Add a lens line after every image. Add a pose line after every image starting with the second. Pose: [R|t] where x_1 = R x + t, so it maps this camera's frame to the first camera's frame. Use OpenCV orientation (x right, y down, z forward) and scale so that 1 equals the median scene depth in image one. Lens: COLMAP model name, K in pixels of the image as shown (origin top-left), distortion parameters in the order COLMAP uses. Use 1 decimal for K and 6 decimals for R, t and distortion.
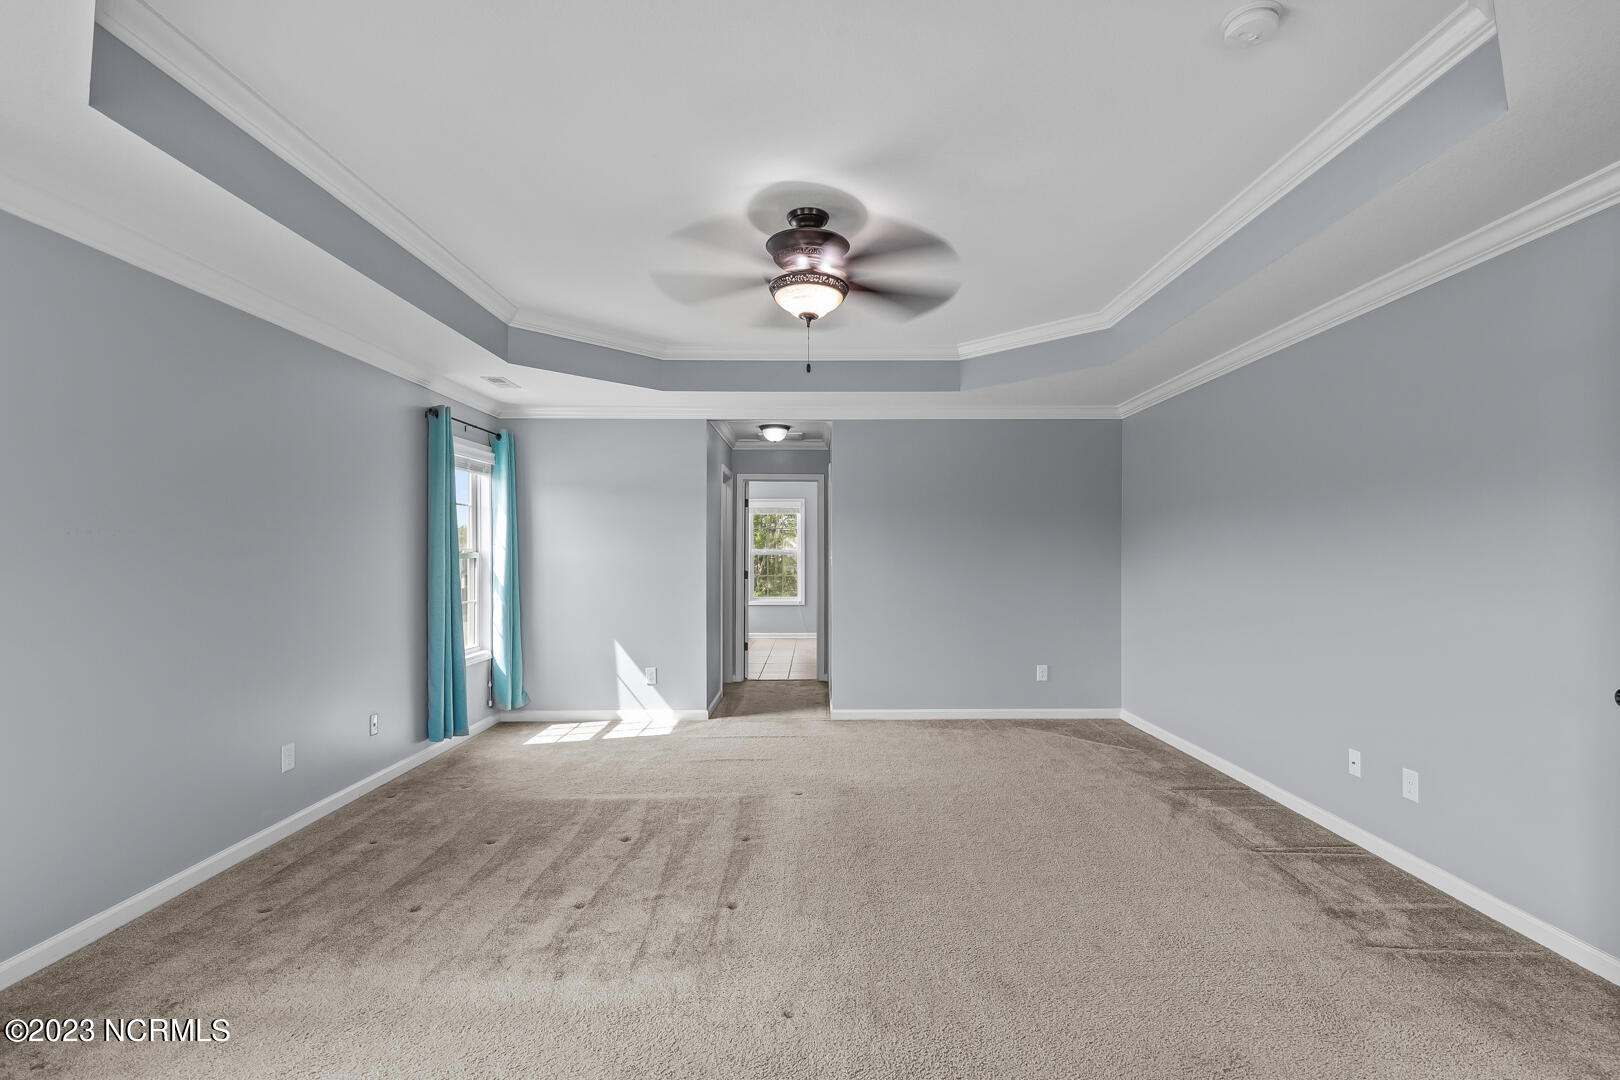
lens RADIAL K [[717.5, 0, 830.9], [0, 717.5, 546.6], [0, 0, 1]] dist [0.011963, -0.000594]
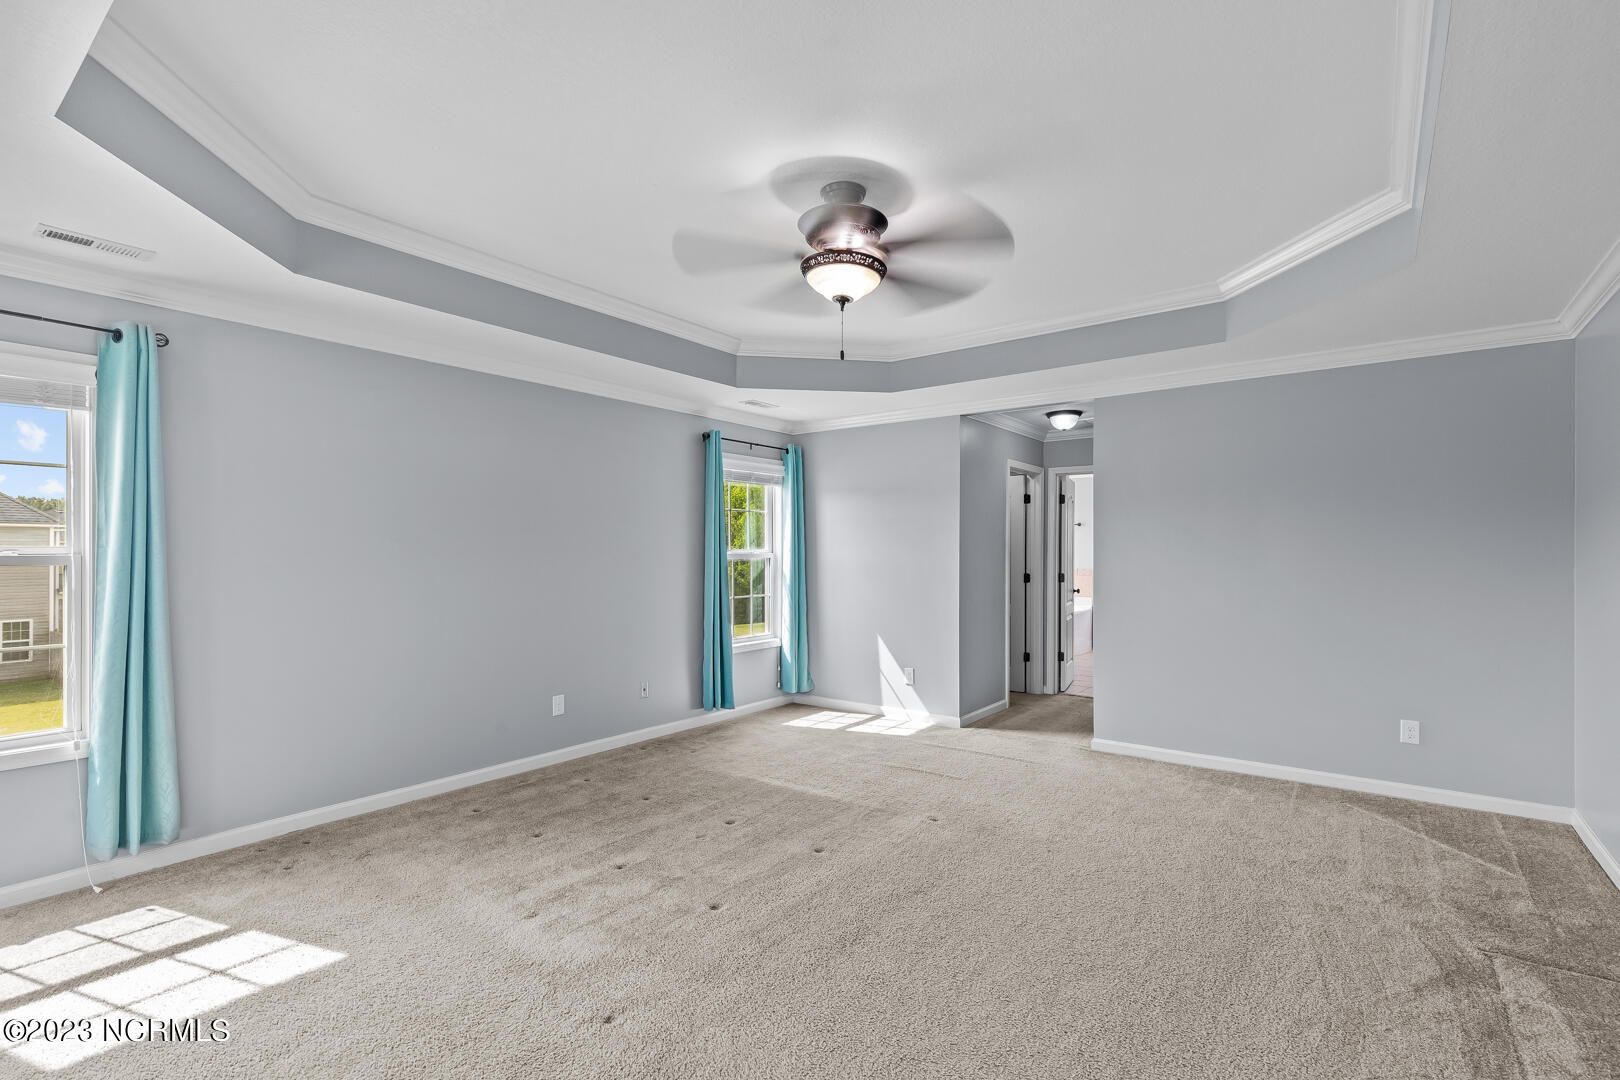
lens RADIAL K [[717.5, 0, 830.9], [0, 717.5, 546.6], [0, 0, 1]] dist [0.011963, -0.000594]
pose [[0.808371, -0.003472, -0.588664, 0.295430], [0.003099, 0.999994, -0.001643, -0.000115], [0.588666, -0.000496, 0.808376, 0.142621]]
